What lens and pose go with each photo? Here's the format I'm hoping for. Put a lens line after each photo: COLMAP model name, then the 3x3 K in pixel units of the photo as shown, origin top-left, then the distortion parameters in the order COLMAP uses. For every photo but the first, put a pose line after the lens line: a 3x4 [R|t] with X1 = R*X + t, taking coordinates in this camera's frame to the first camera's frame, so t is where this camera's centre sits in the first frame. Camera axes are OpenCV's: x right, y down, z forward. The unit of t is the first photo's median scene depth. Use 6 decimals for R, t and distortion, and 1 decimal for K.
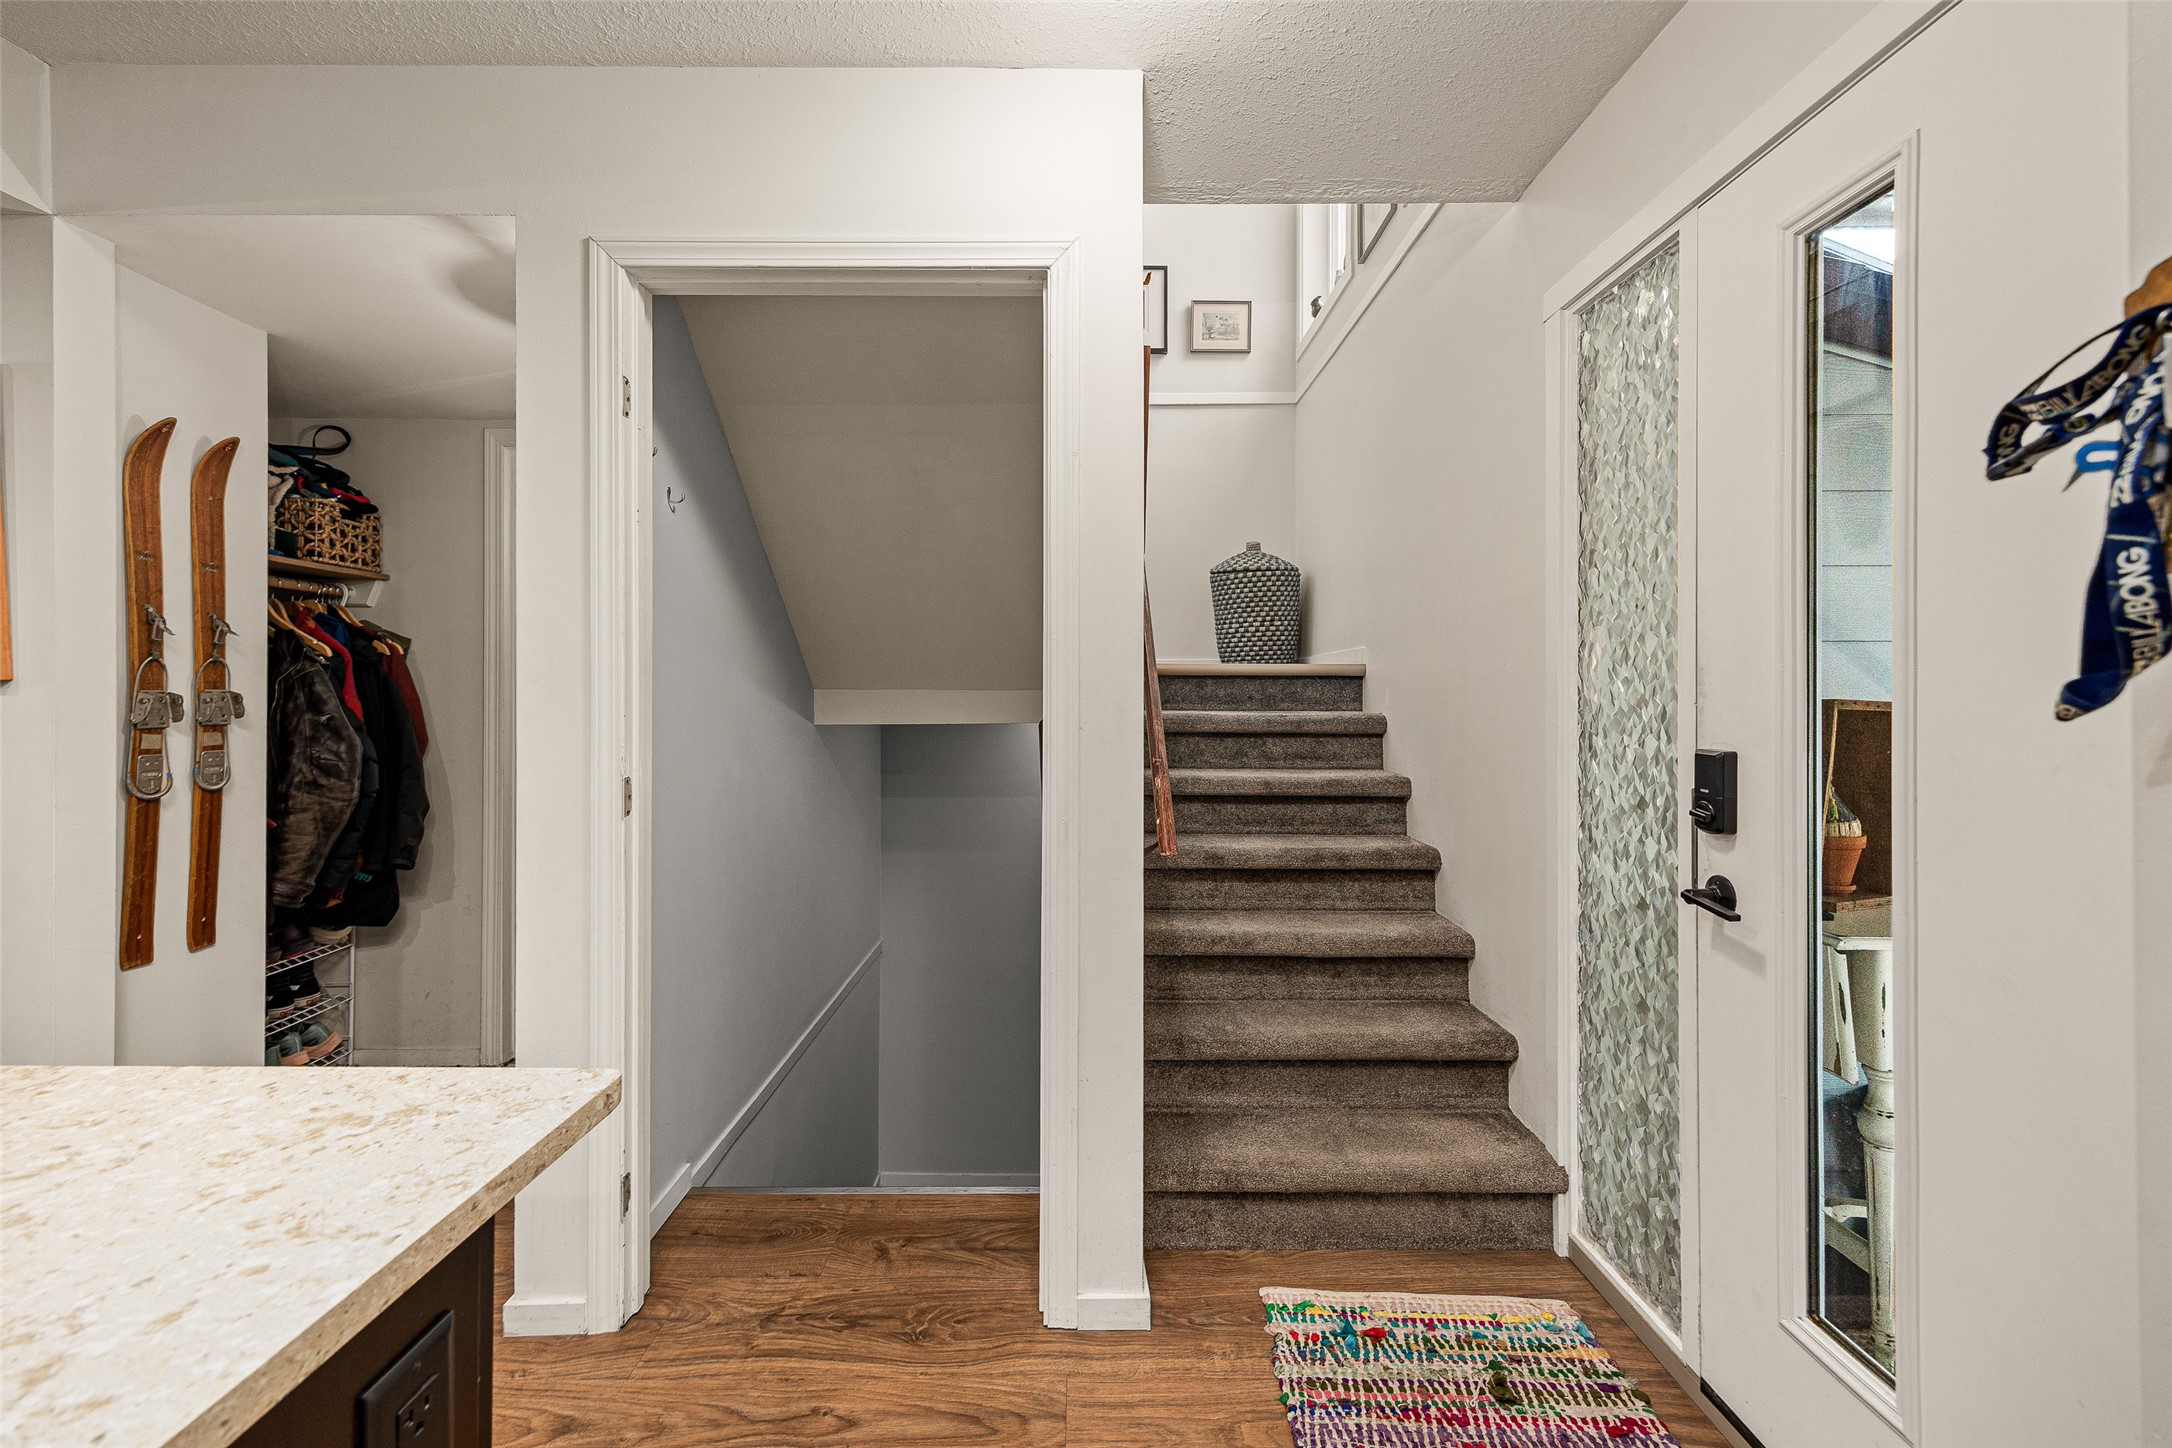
lens RADIAL K [[881.2, 0, 1091.5], [0, 881.2, 696.1], [0, 0, 1]] dist [0.005621, 0.000014]
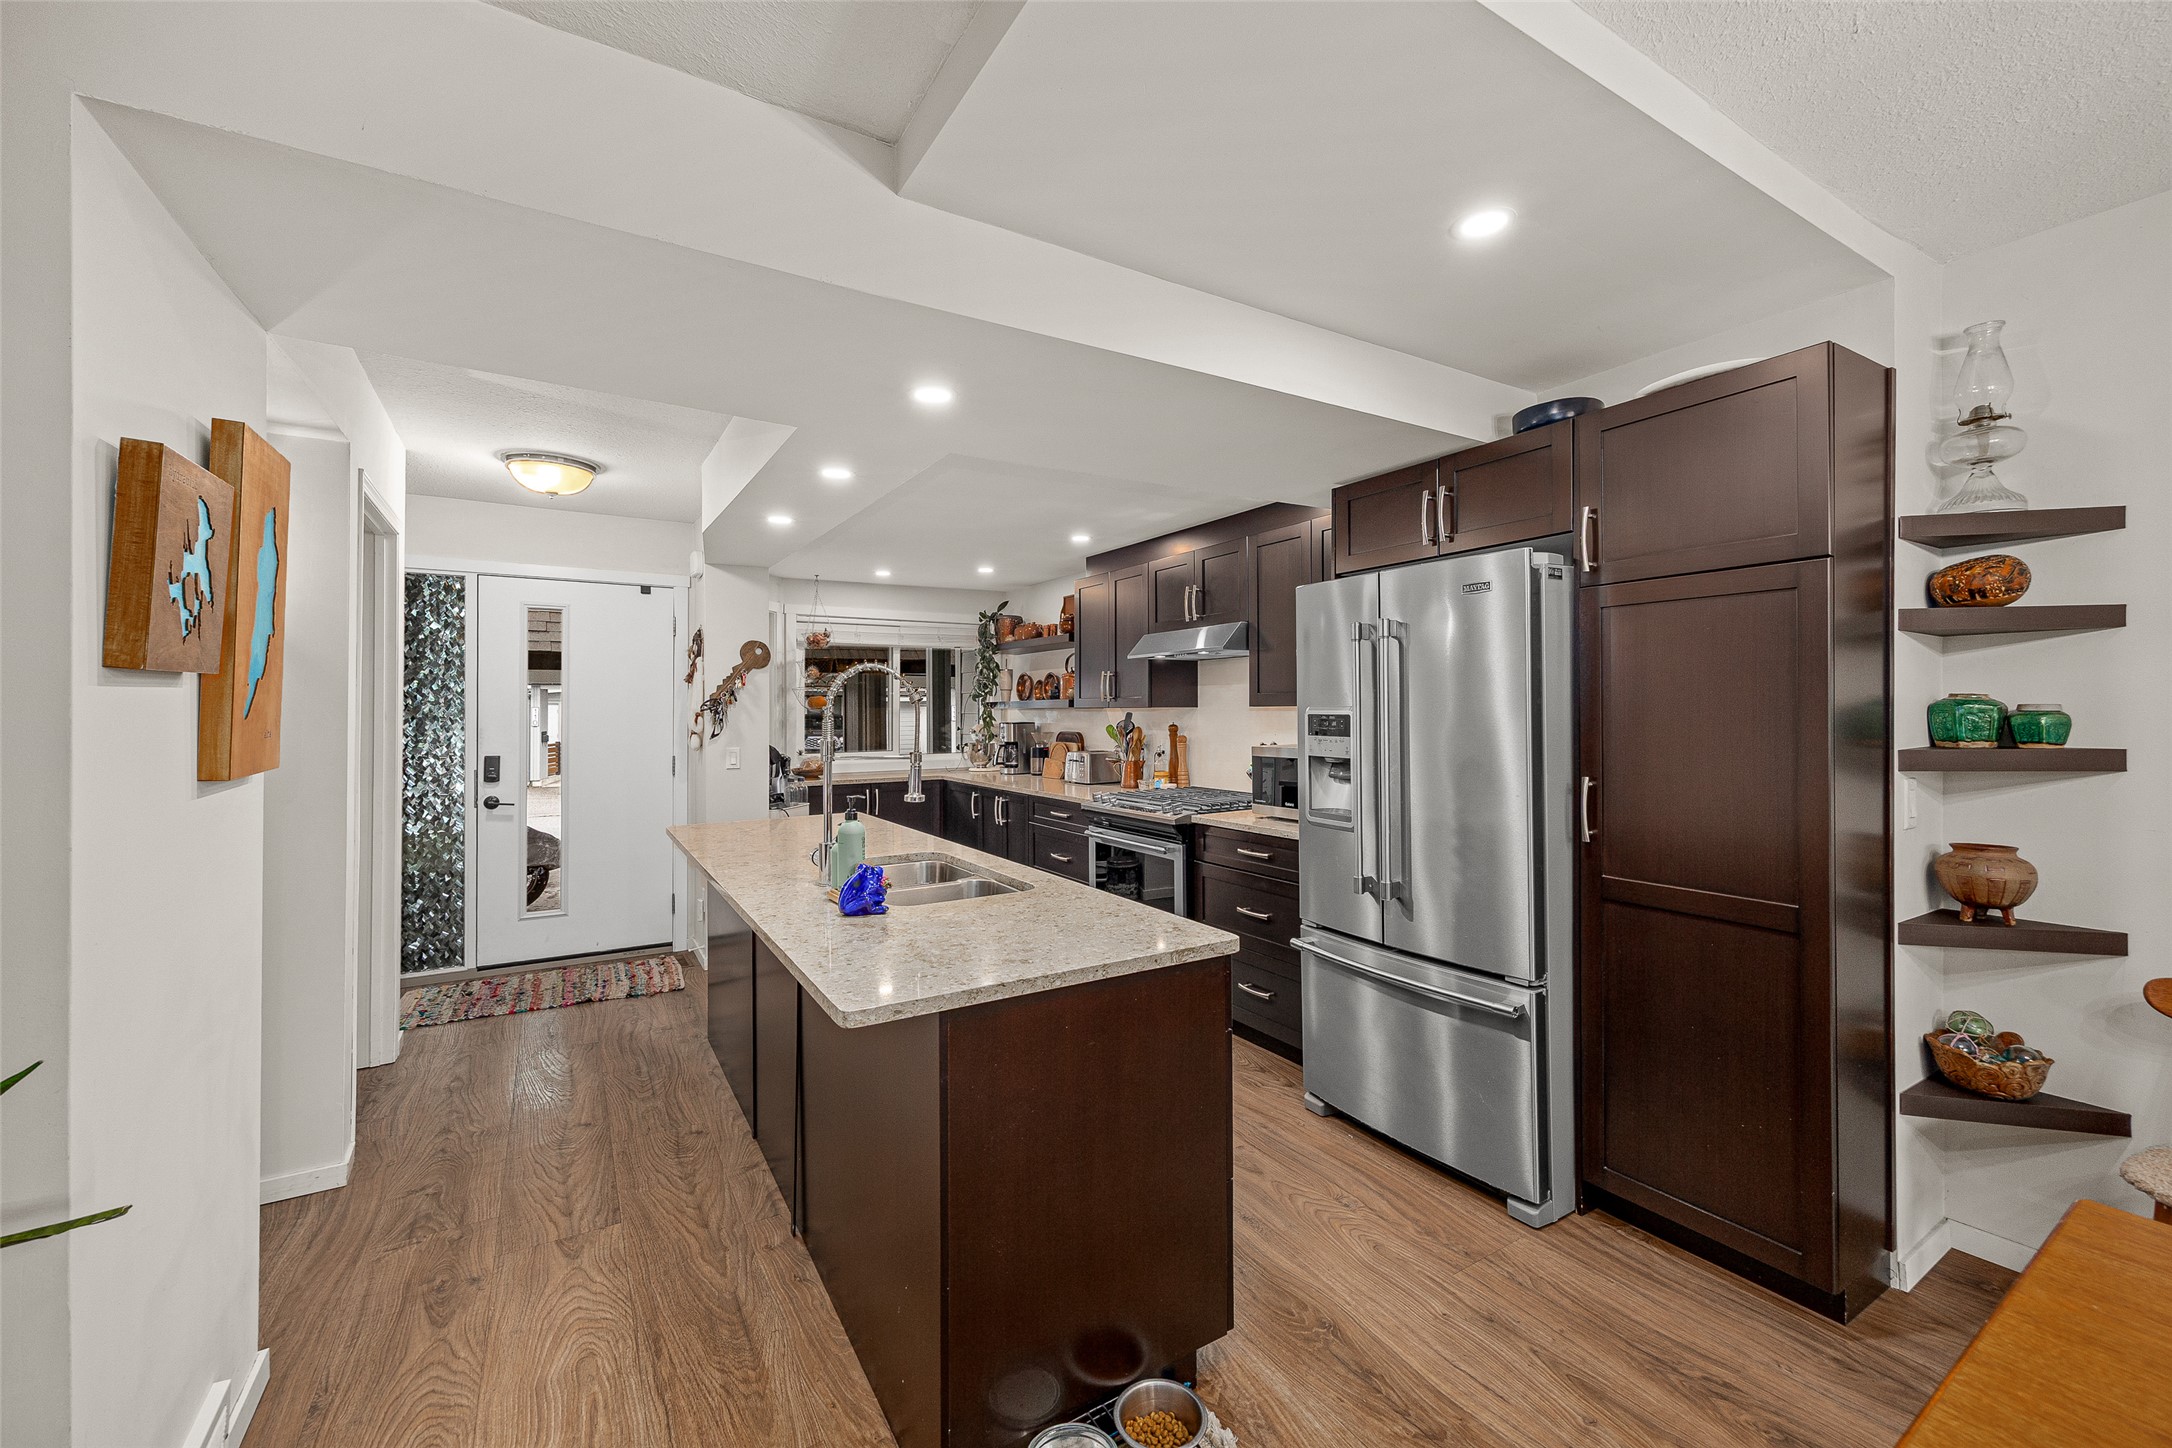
lens RADIAL K [[876.5, 0, 1084.3], [0, 876.5, 715.5], [0, 0, 1]] dist [0.007807, -0.000243]
pose [[-0.519076, -0.006131, 0.854706, -2.883336], [0.001650, 0.999965, 0.008176, -0.096464], [-0.854727, 0.005654, -0.519048, 0.789249]]
